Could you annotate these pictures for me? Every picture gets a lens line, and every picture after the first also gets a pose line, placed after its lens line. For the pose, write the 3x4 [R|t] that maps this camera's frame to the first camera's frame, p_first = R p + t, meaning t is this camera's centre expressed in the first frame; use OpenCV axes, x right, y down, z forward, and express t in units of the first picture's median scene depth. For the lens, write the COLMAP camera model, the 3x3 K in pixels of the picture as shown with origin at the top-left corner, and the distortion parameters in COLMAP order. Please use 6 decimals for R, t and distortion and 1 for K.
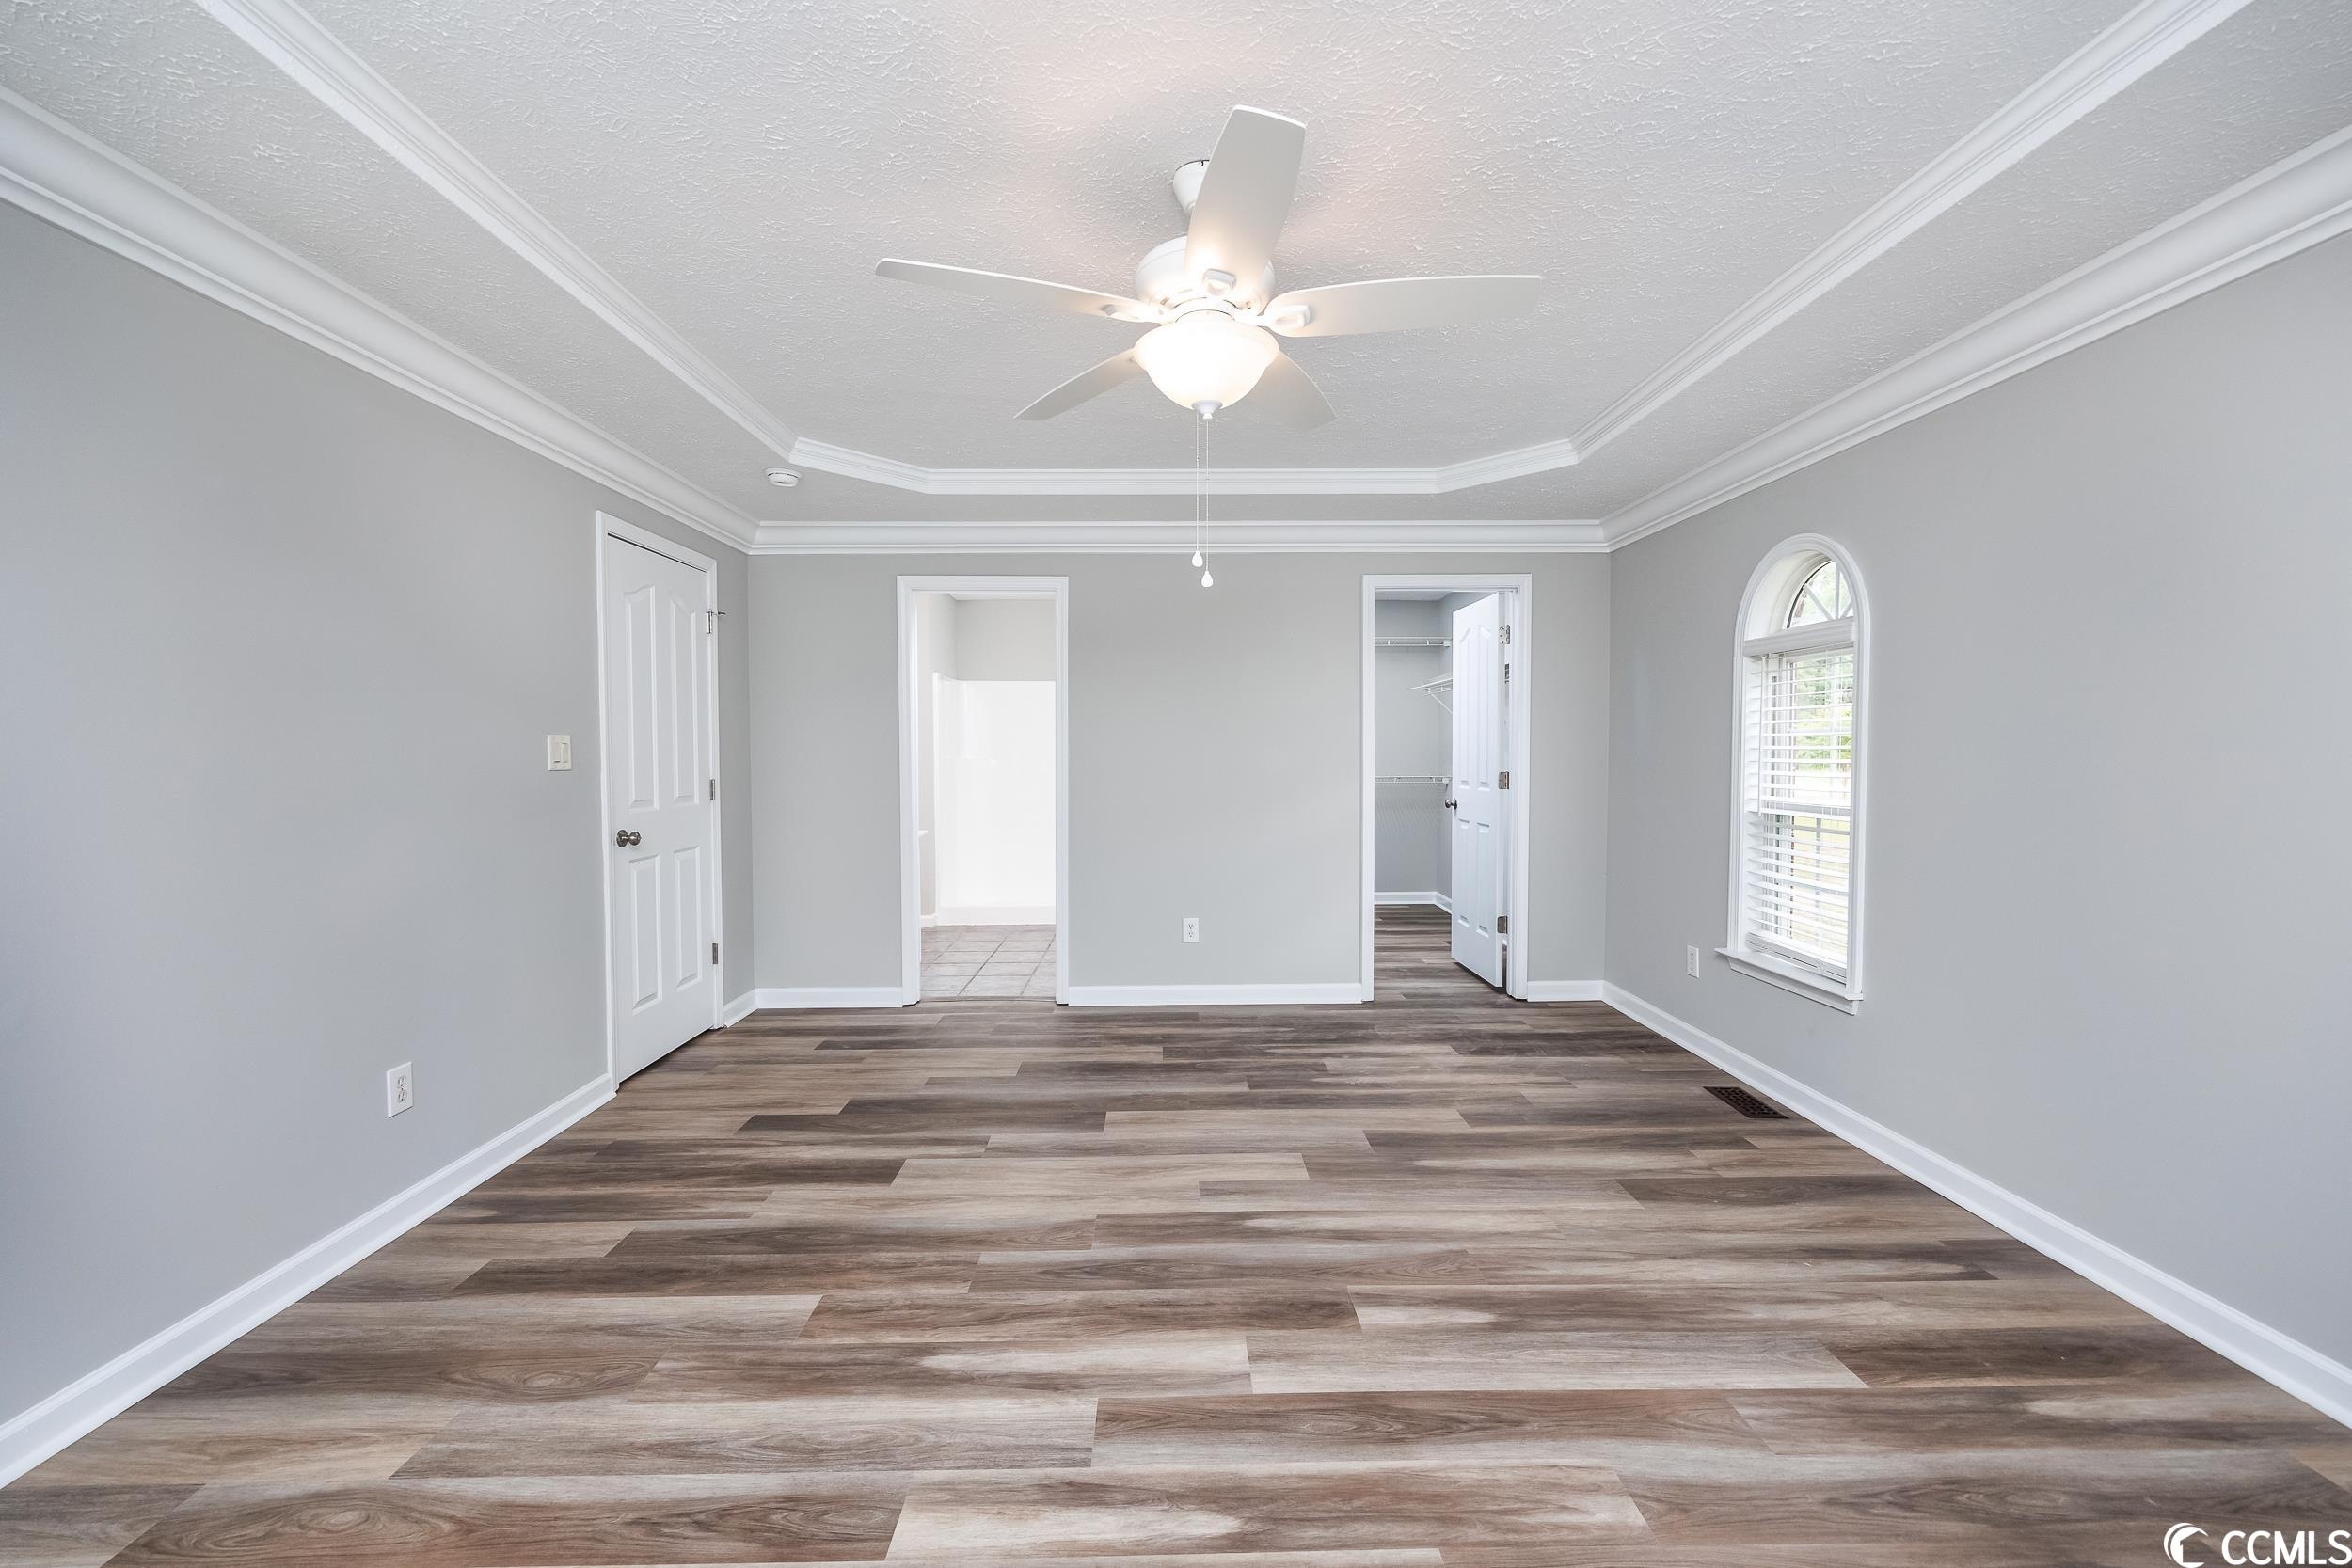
lens RADIAL K [[944.7, 0, 1178.4], [0, 944.7, 779.3], [0, 0, 1]] dist [-0.000026, -0.000013]
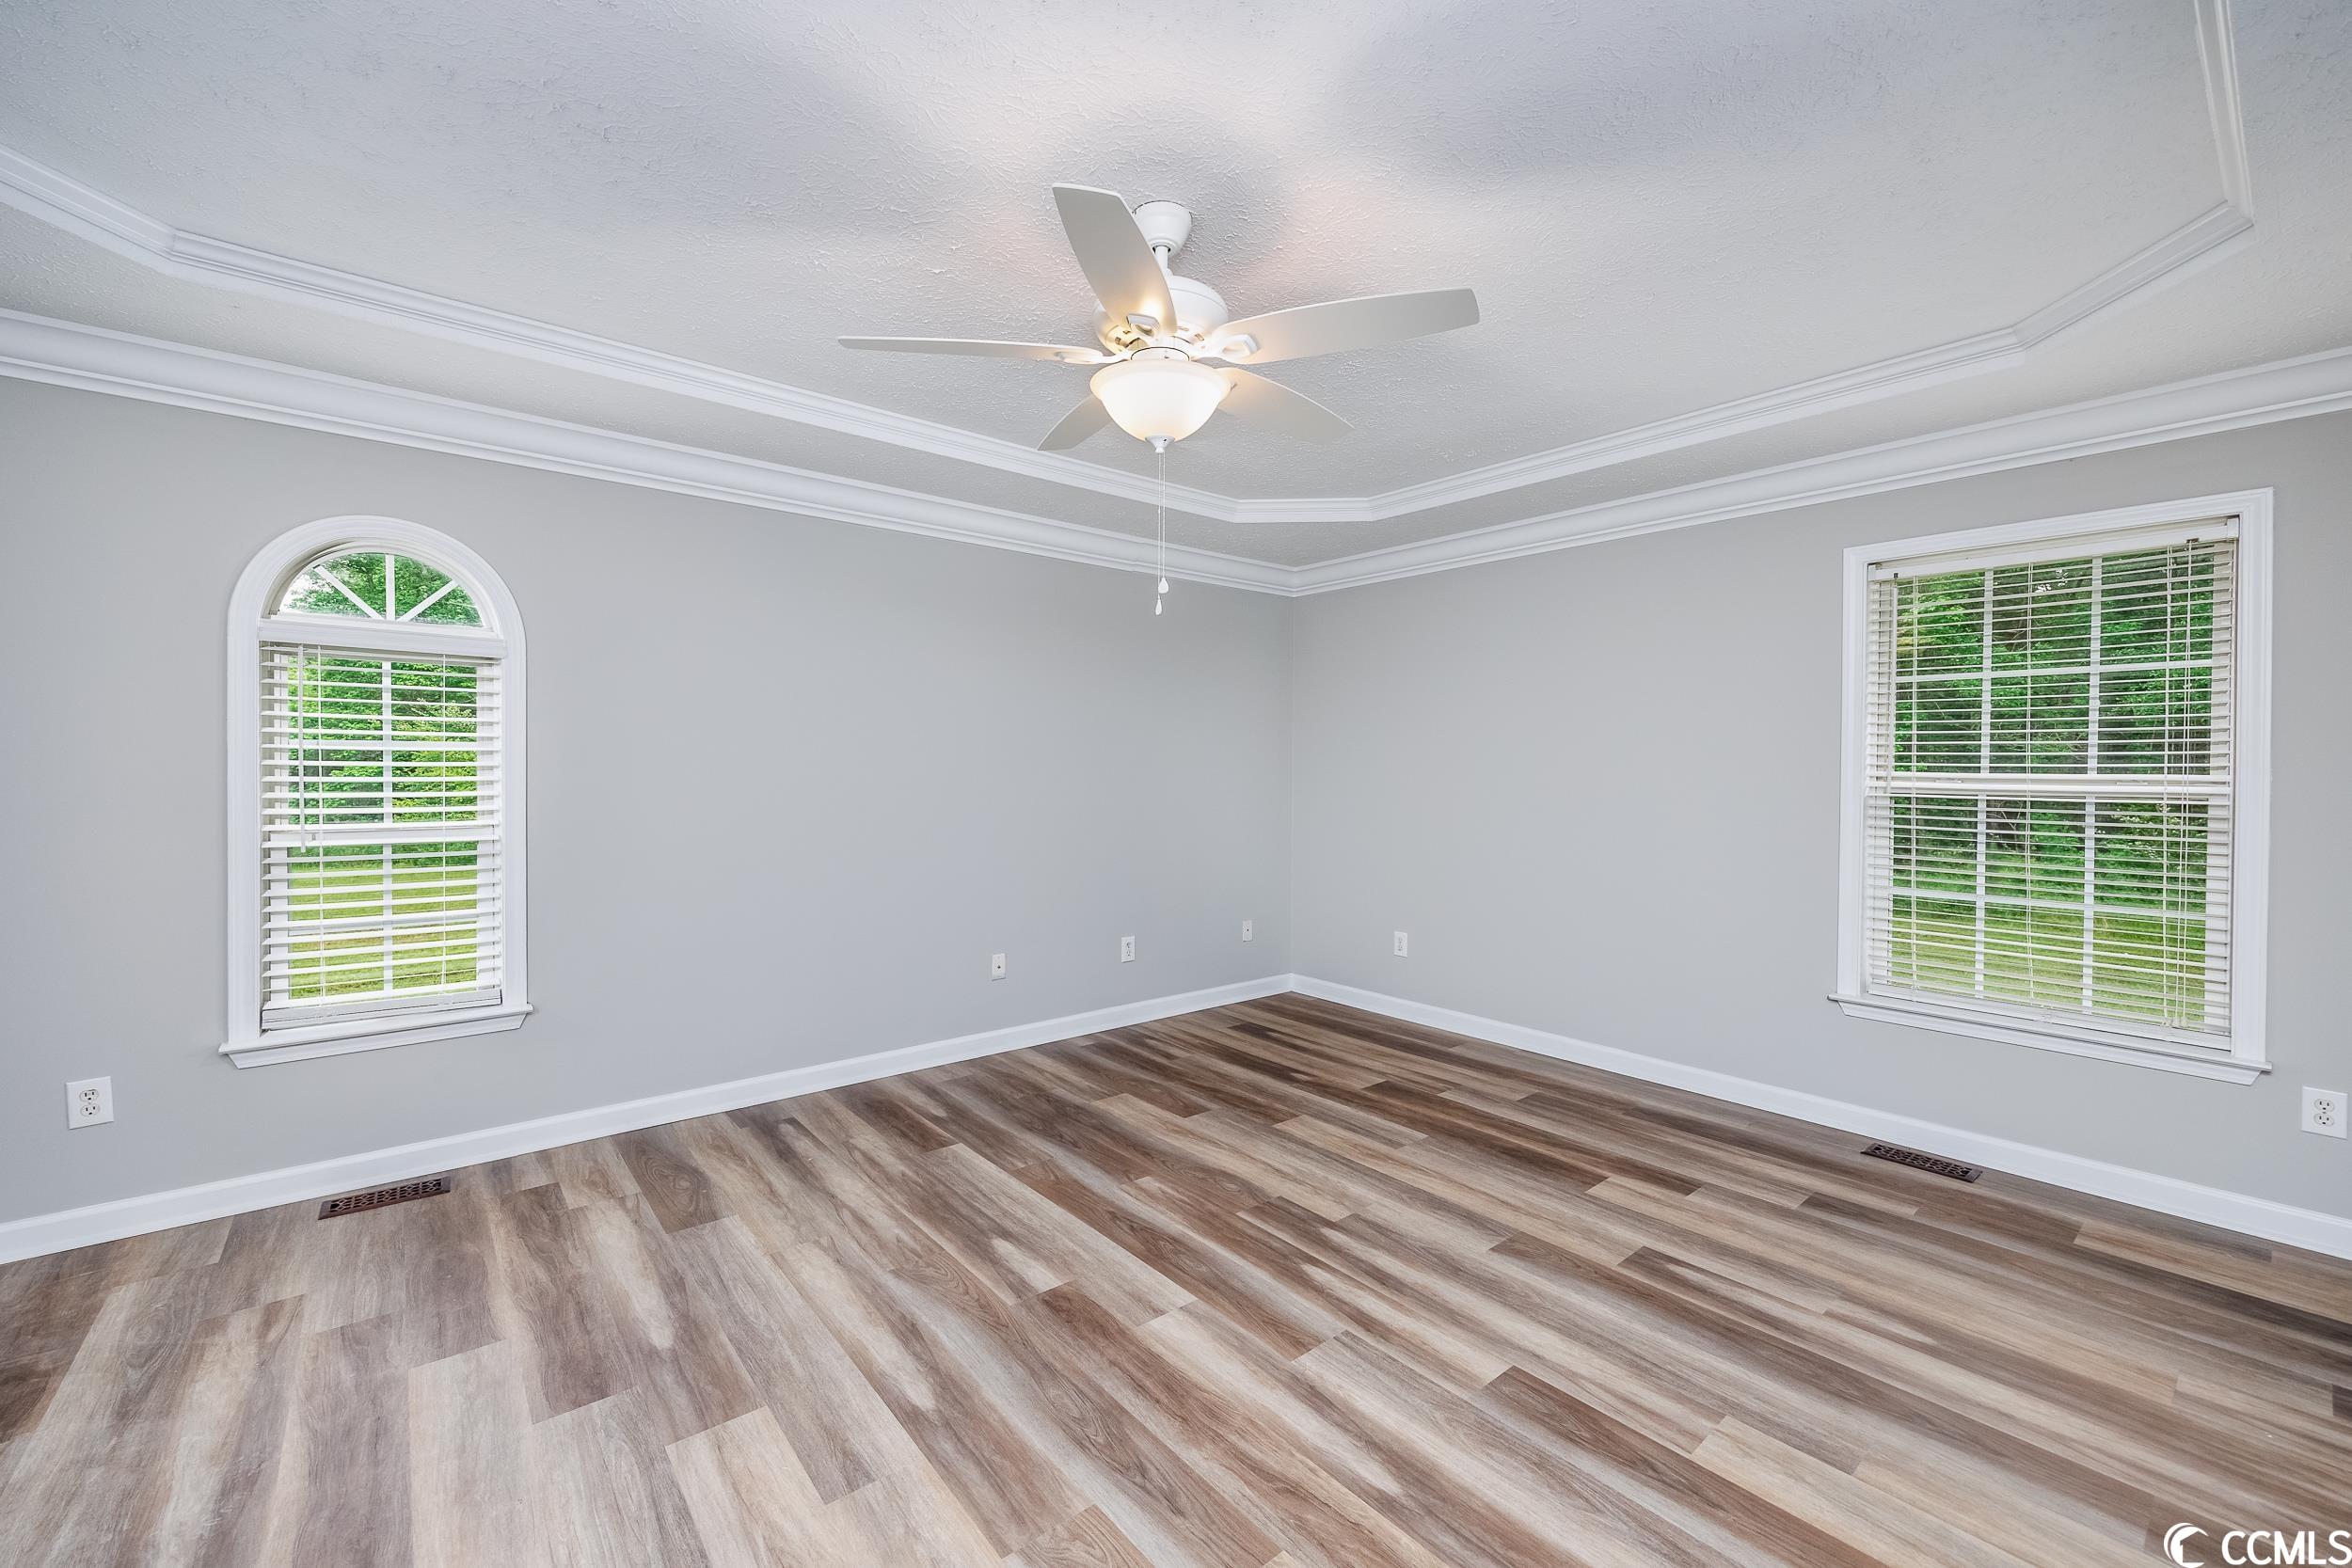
lens RADIAL K [[944.7, 0, 1178.4], [0, 944.7, 779.3], [0, 0, 1]] dist [-0.000026, -0.000013]
pose [[-0.627463, -0.011144, 0.778567, -0.723142], [0.019530, 0.999358, 0.030043, -0.050086], [-0.778402, 0.034056, -0.626842, 1.501813]]
